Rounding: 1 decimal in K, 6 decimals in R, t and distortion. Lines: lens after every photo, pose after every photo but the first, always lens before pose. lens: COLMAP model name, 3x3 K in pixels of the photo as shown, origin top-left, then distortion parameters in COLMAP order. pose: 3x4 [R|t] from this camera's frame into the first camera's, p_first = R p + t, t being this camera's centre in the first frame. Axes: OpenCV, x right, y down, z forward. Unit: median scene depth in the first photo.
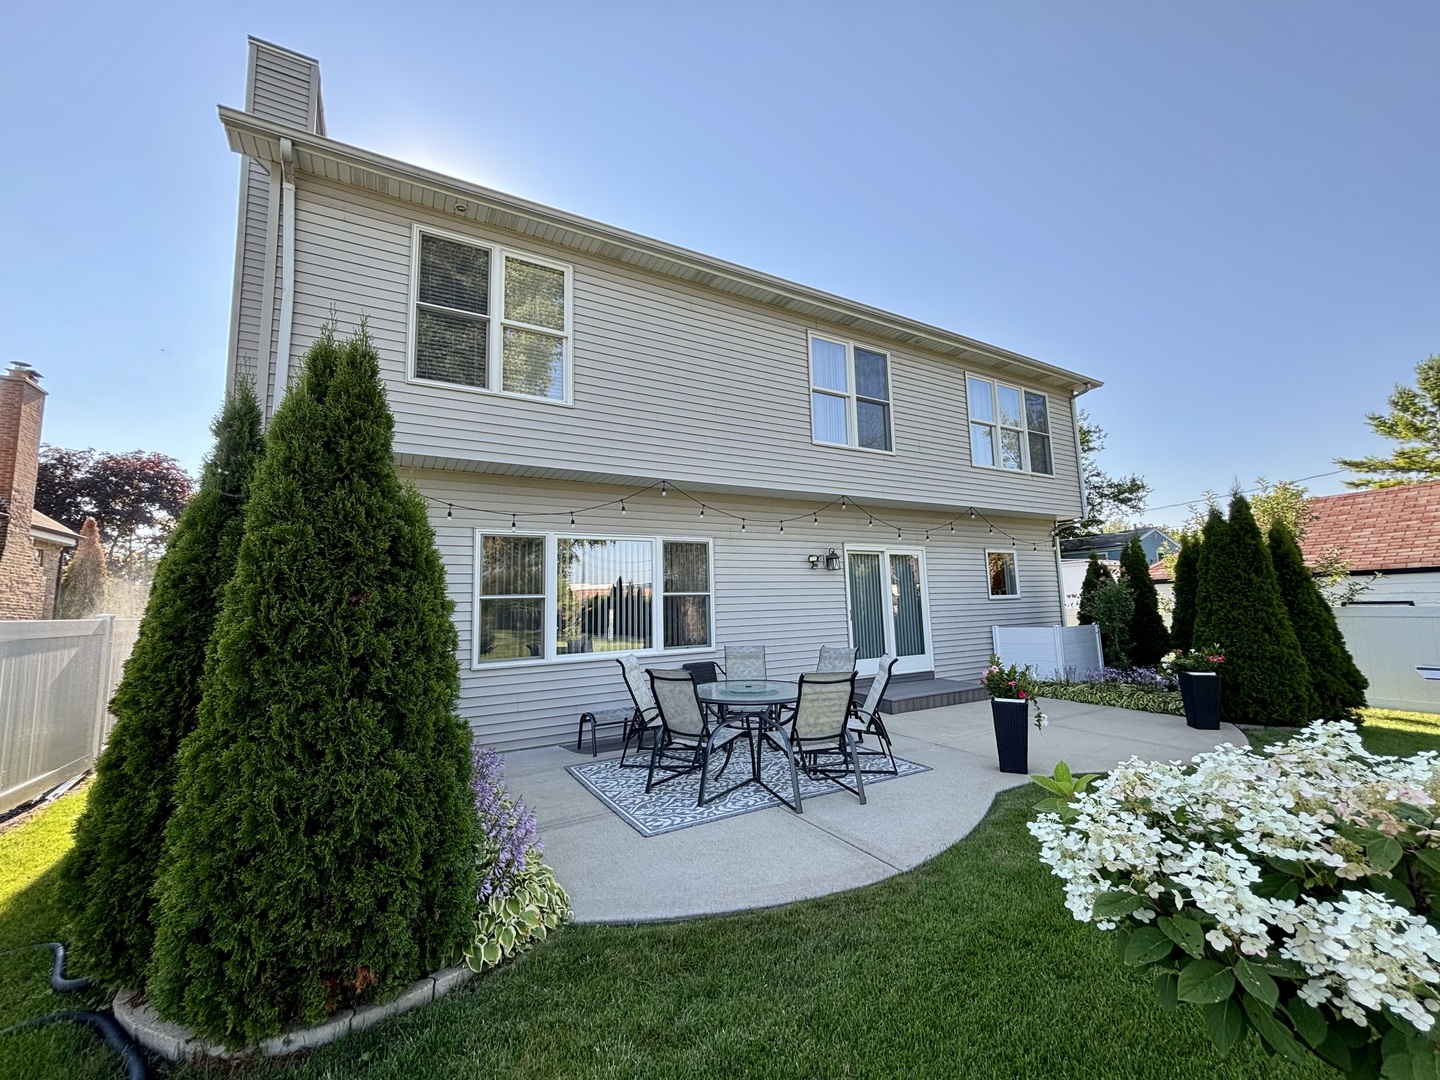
lens RADIAL K [[577.4, 0, 714.5], [0, 577.4, 541.5], [0, 0, 1]] dist [0.003284, 0.000422]
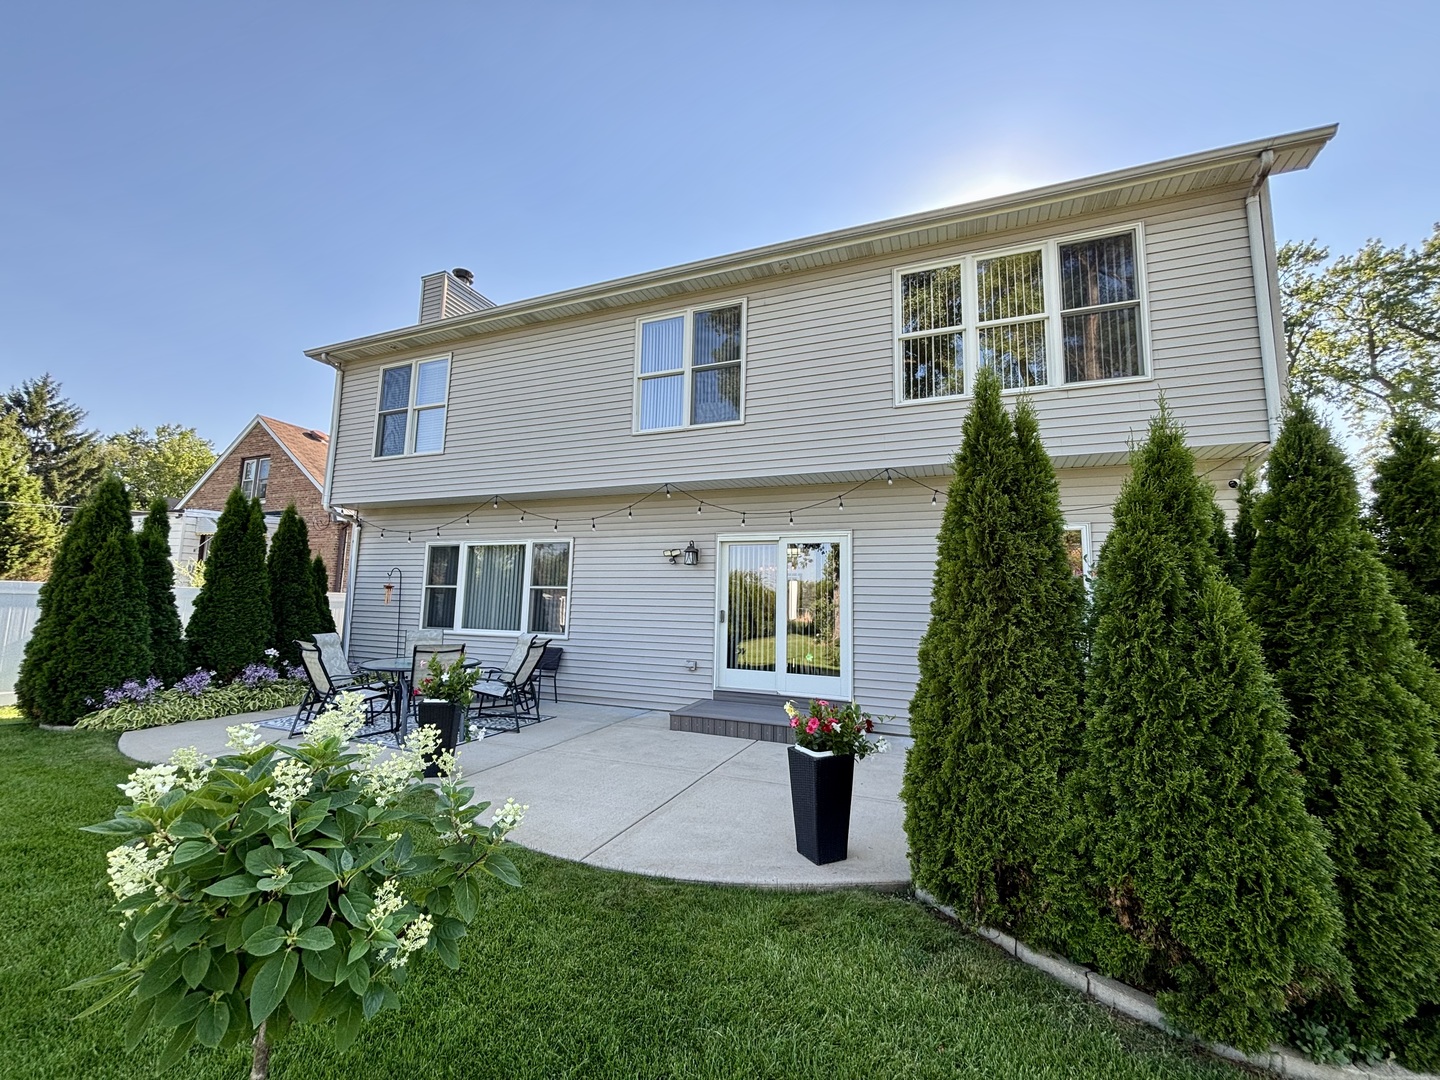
lens RADIAL K [[524.1, 0, 720.0], [0, 524.1, 540.0], [0, 0, 1]] dist [0.009920, 0.000147]
pose [[0.655600, -0.048733, -0.753534, 0.872528], [0.052828, 0.998430, -0.018609, 0.029317], [0.753258, -0.027608, 0.657146, 0.497184]]
